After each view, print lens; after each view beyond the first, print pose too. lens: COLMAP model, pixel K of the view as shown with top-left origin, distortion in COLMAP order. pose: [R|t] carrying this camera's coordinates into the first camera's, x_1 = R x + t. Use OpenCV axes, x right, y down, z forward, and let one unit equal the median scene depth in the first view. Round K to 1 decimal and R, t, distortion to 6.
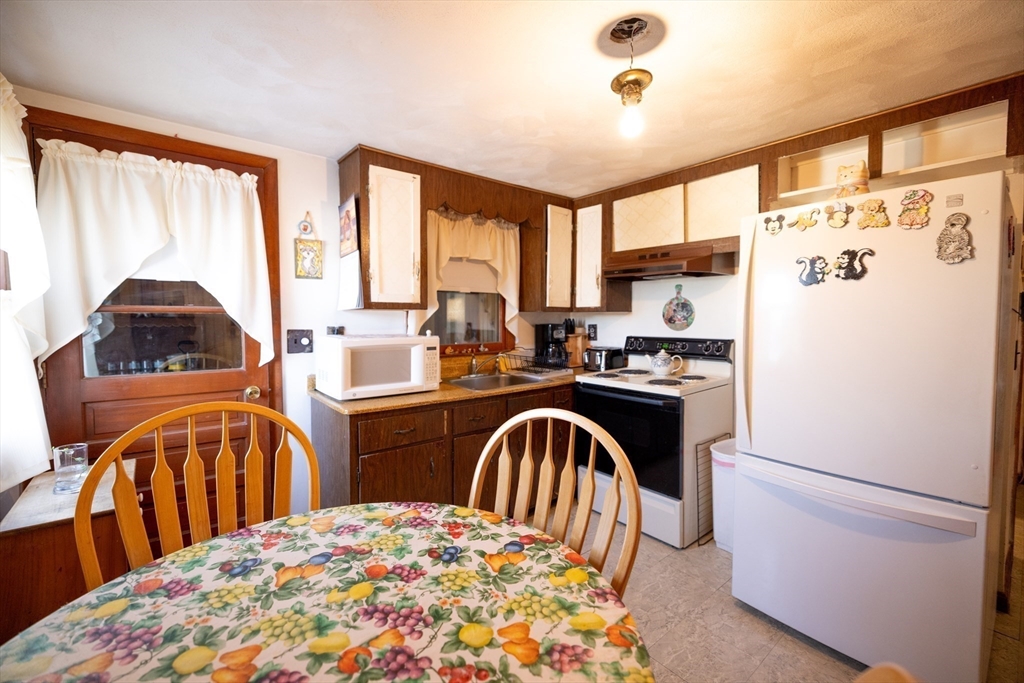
lens RADIAL K [[436.9, 0, 512.0], [0, 436.9, 341.5], [0, 0, 1]] dist [0.002705, 0.000222]
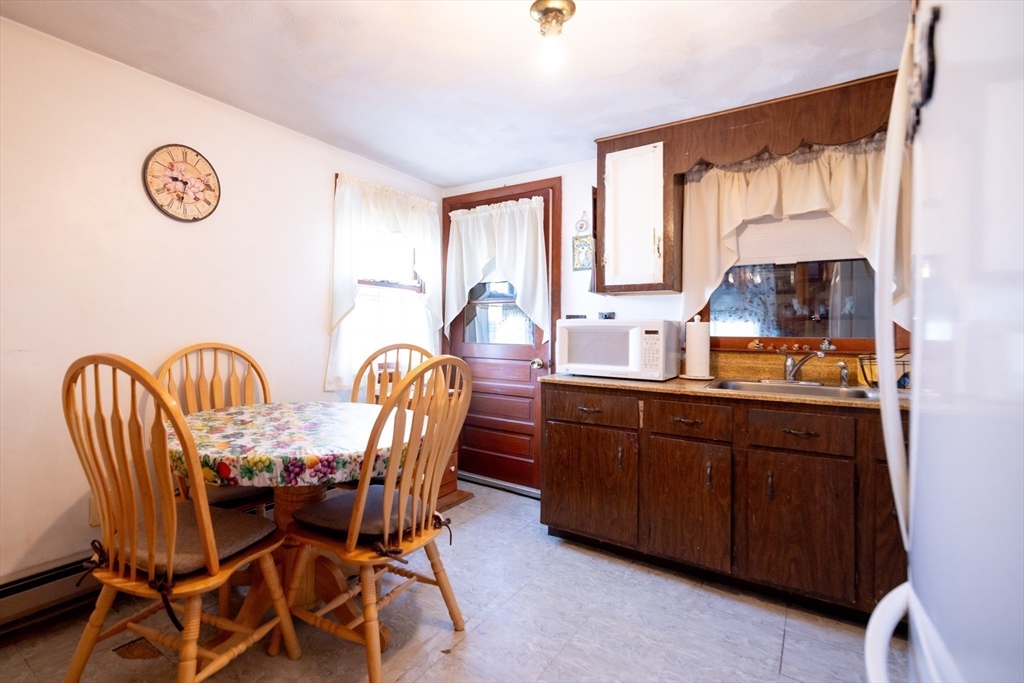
lens RADIAL K [[480.1, 0, 510.9], [0, 480.1, 346.3], [0, 0, 1]] dist [0.001505, 0.000092]
pose [[0.312591, 0.033629, -0.949292, 0.687441], [-0.060004, 0.998076, 0.015599, 0.048501], [0.947991, 0.052085, 0.314007, 0.439830]]
